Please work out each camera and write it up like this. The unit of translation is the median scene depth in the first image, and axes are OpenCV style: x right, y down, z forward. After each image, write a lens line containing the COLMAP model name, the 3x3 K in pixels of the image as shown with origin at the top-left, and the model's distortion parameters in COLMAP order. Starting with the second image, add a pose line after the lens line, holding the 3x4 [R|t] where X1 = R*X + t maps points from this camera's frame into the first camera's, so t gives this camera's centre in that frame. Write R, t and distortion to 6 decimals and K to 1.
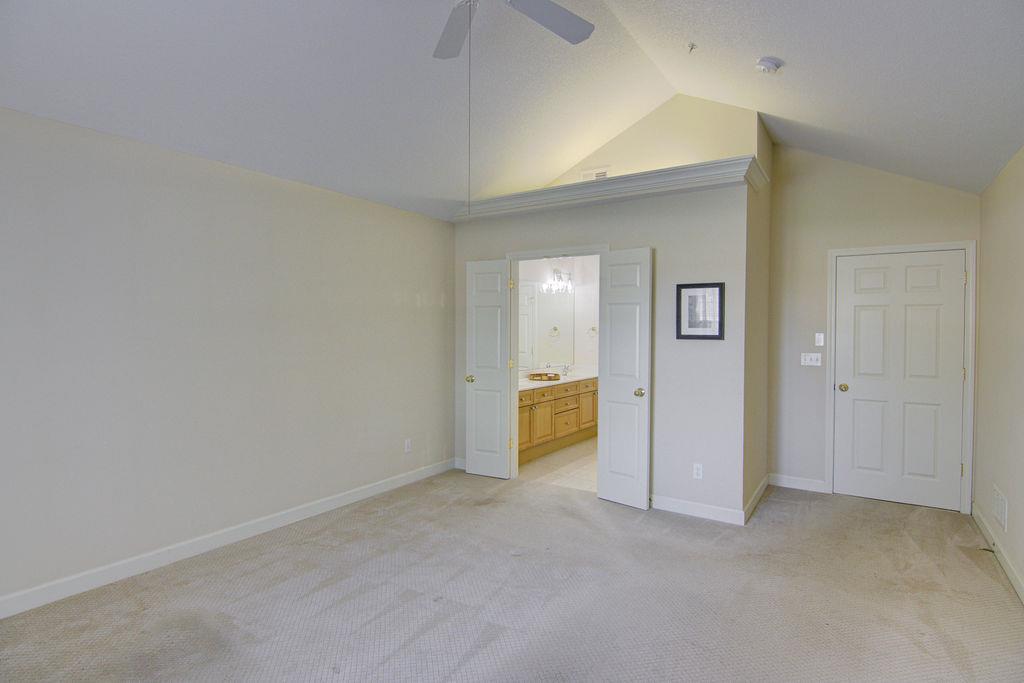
lens RADIAL K [[522.6, 0, 512.5], [0, 522.6, 329.2], [0, 0, 1]] dist [-0.002452, -0.015486]
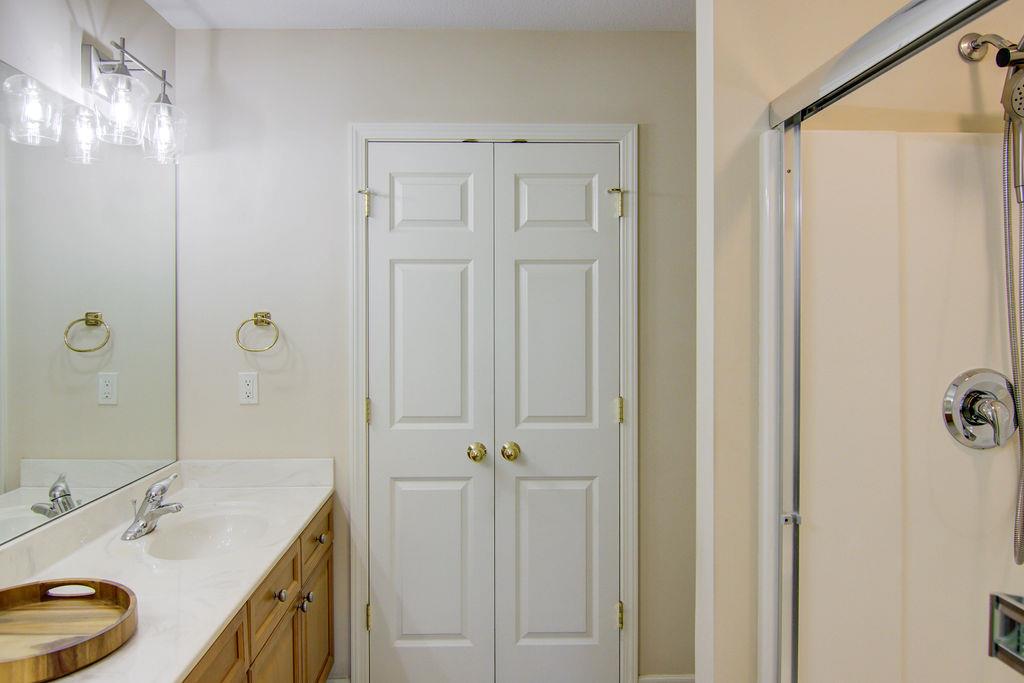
lens RADIAL K [[691.9, 0, 485.9], [0, 691.9, 327.5], [0, 0, 1]] dist [-0.008467, -0.004426]
pose [[0.819044, -0.012705, 0.573590, 0.050235], [0.009854, 0.999919, 0.008076, 0.002058], [-0.573646, -0.000962, 0.819103, 0.665514]]
